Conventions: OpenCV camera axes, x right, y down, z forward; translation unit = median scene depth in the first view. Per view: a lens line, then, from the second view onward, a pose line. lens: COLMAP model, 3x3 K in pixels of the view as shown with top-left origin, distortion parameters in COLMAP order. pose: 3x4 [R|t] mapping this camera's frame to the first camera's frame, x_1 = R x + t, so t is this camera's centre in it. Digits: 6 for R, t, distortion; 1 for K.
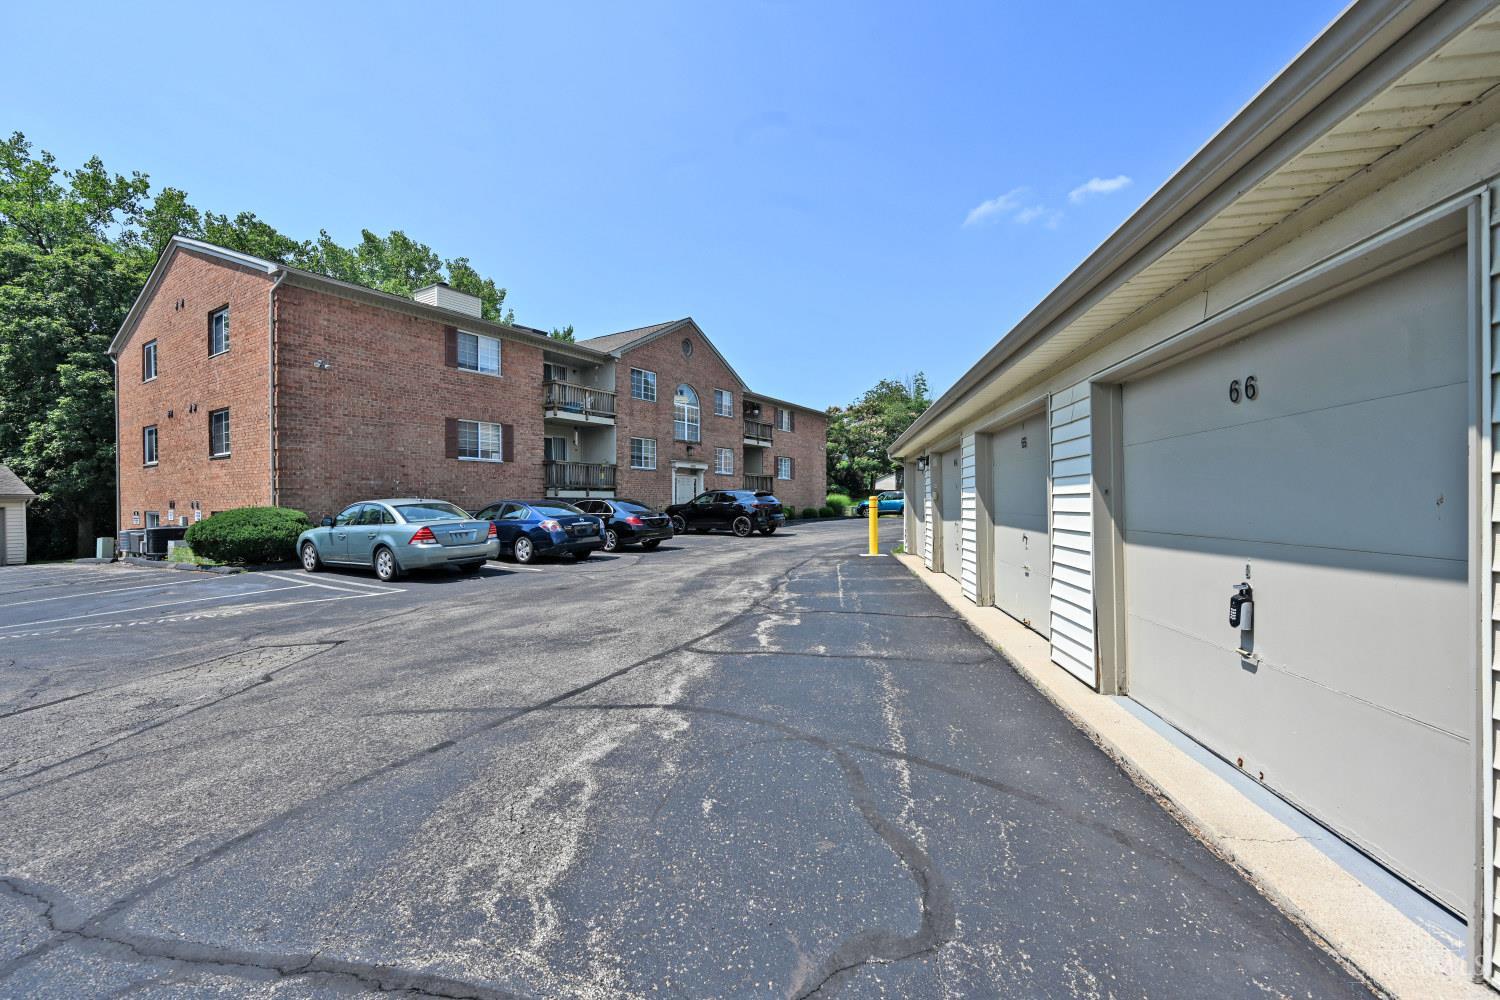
lens RADIAL K [[588.7, 0, 756.1], [0, 588.7, 502.0], [0, 0, 1]] dist [-0.002938, 0.000303]
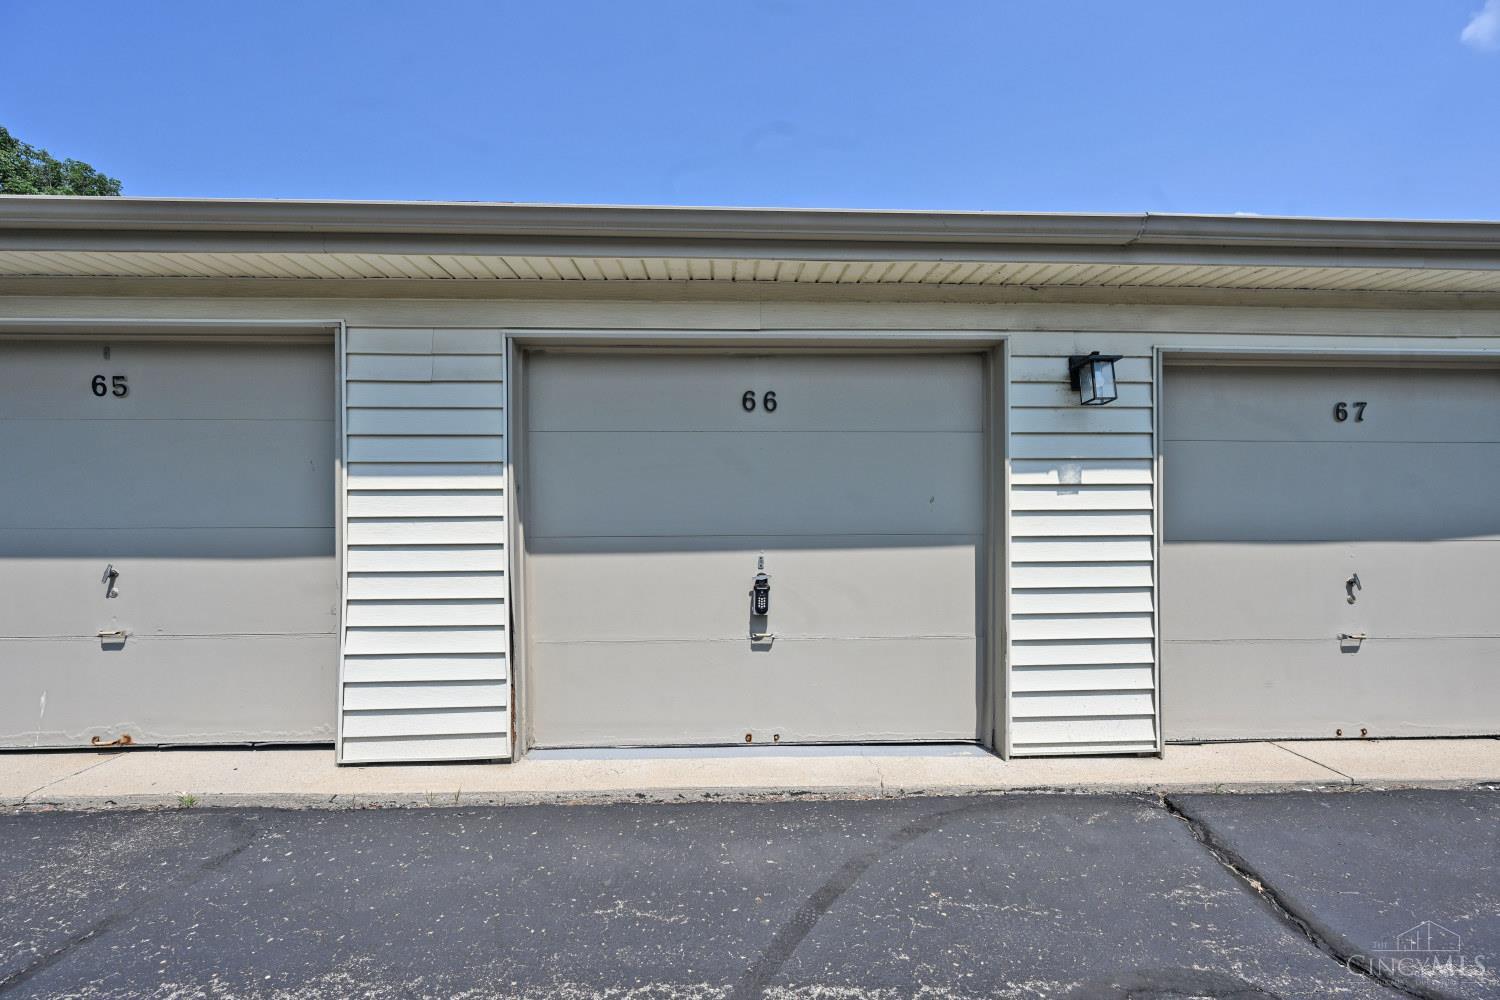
lens RADIAL K [[588.7, 0, 764.1], [0, 588.7, 505.6], [0, 0, 1]] dist [-0.002938, 0.000303]
pose [[-0.157869, 0.014838, 0.987349, -0.280445], [0.003376, 0.999889, -0.014486, 0.024691], [-0.987454, 0.001046, -0.157902, 1.168434]]
